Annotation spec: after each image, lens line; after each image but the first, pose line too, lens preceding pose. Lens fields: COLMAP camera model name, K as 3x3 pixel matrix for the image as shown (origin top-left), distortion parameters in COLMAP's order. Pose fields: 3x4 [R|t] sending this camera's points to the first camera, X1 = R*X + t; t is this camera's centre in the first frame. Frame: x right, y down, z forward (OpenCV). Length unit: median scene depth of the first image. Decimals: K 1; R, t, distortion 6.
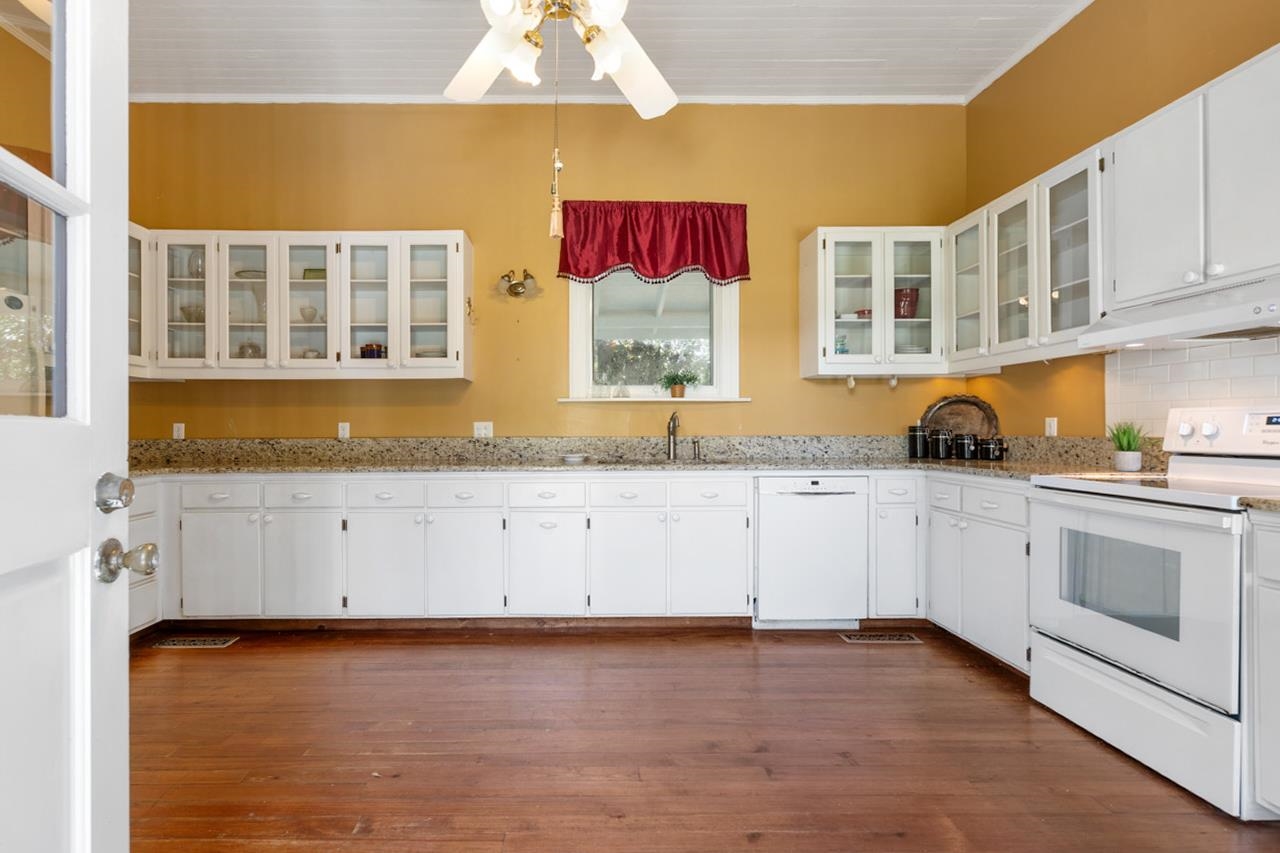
lens RADIAL K [[612.4, 0, 635.1], [0, 612.4, 428.6], [0, 0, 1]] dist [0.004273, 0.000055]
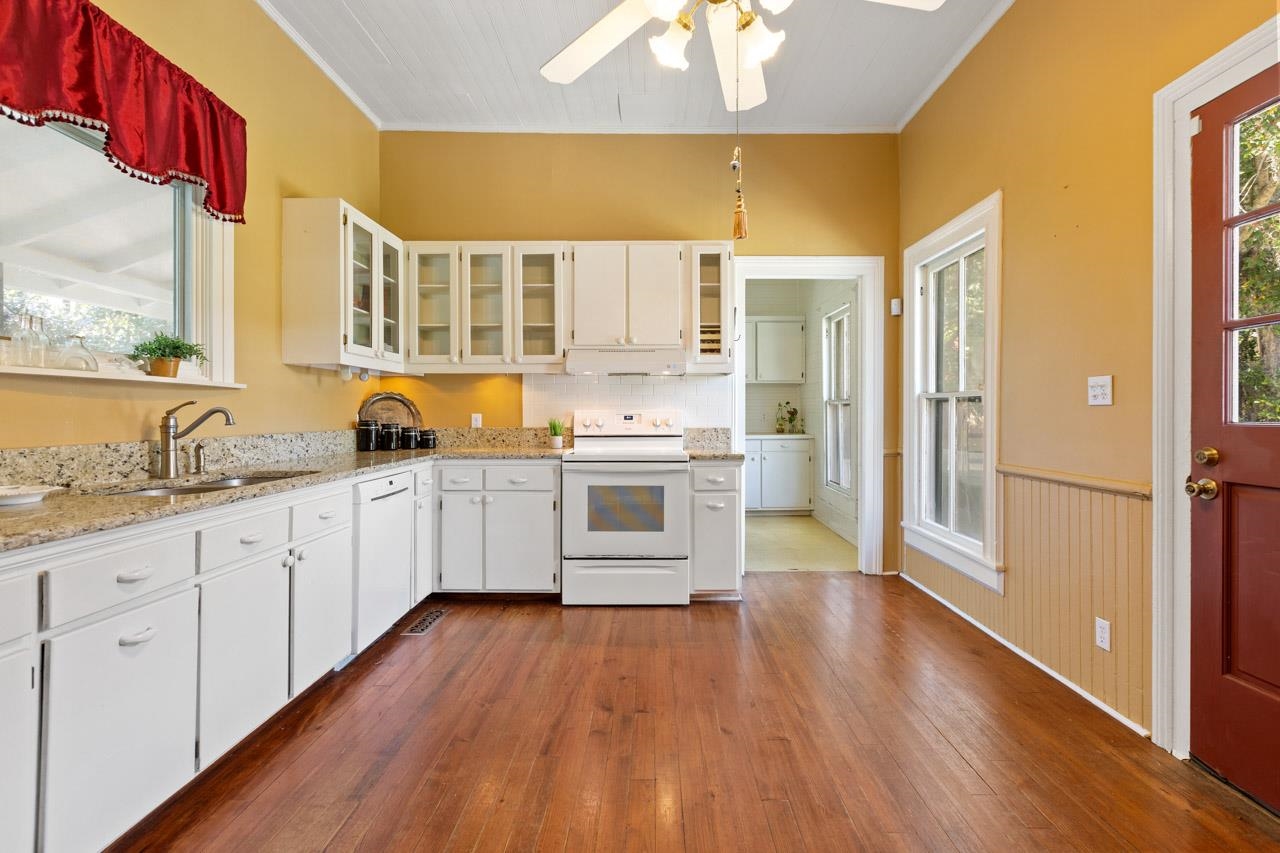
lens RADIAL K [[556.6, 0, 638.6], [0, 556.6, 417.7], [0, 0, 1]] dist [-0.002914, -0.000041]
pose [[0.071084, -0.003394, 0.997465, -0.489180], [0.000452, 0.999994, 0.003370, -0.012566], [-0.997470, 0.000211, 0.071085, 0.521918]]
